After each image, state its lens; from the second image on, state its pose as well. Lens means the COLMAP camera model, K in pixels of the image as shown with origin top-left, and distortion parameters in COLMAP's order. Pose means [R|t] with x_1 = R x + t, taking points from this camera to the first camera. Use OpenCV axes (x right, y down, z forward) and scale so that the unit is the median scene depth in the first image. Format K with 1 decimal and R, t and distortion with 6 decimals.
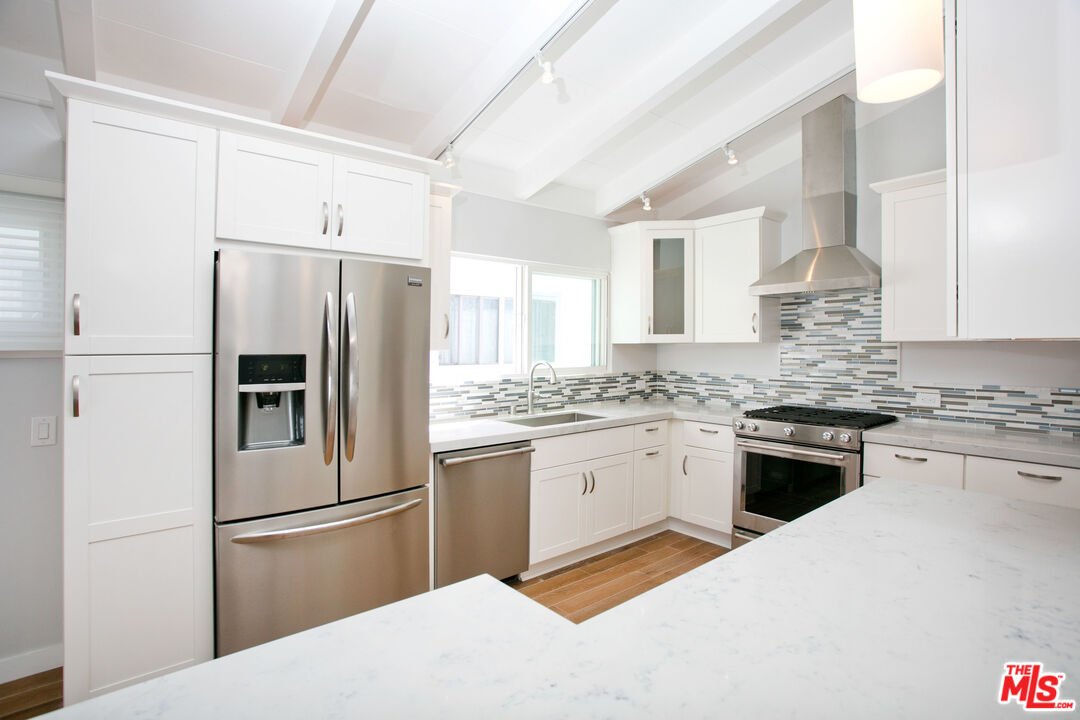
lens RADIAL K [[533.0, 0, 536.2], [0, 533.0, 355.2], [0, 0, 1]] dist [-0.002446, -0.000155]
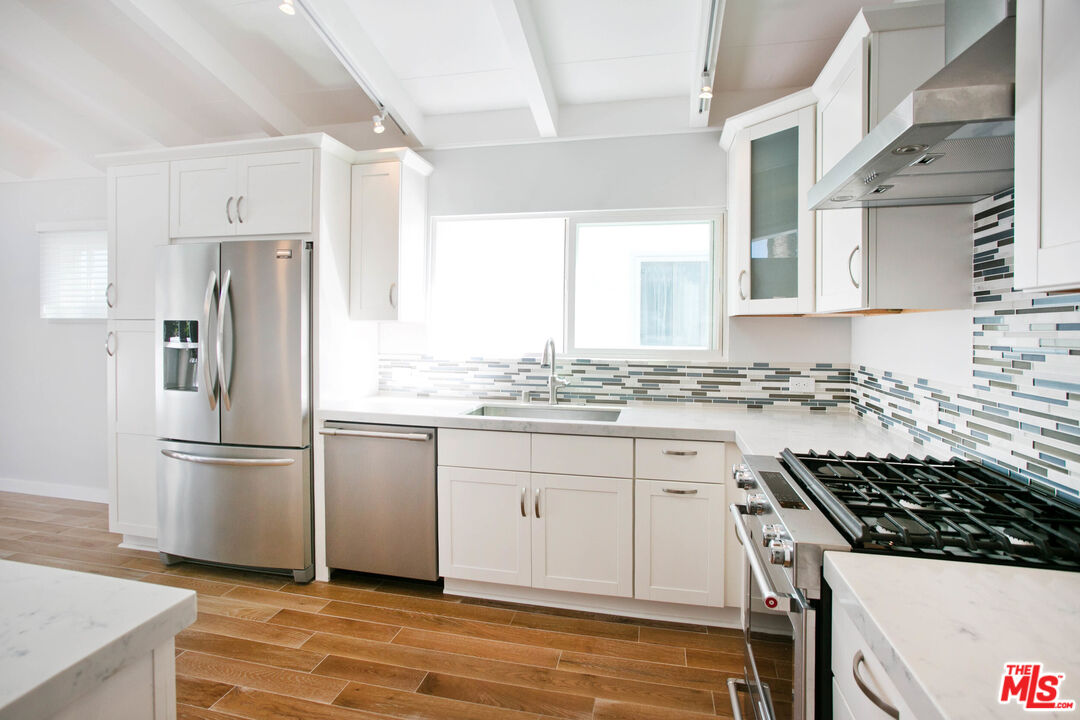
lens RADIAL K [[527.0, 0, 540.5], [0, 527.0, 340.3], [0, 0, 1]] dist [-0.031950, 0.000115]
pose [[0.612750, 0.026986, -0.789816, 0.571093], [-0.023471, 0.999597, 0.015945, 0.002811], [0.789928, 0.008767, 0.613136, 0.479823]]
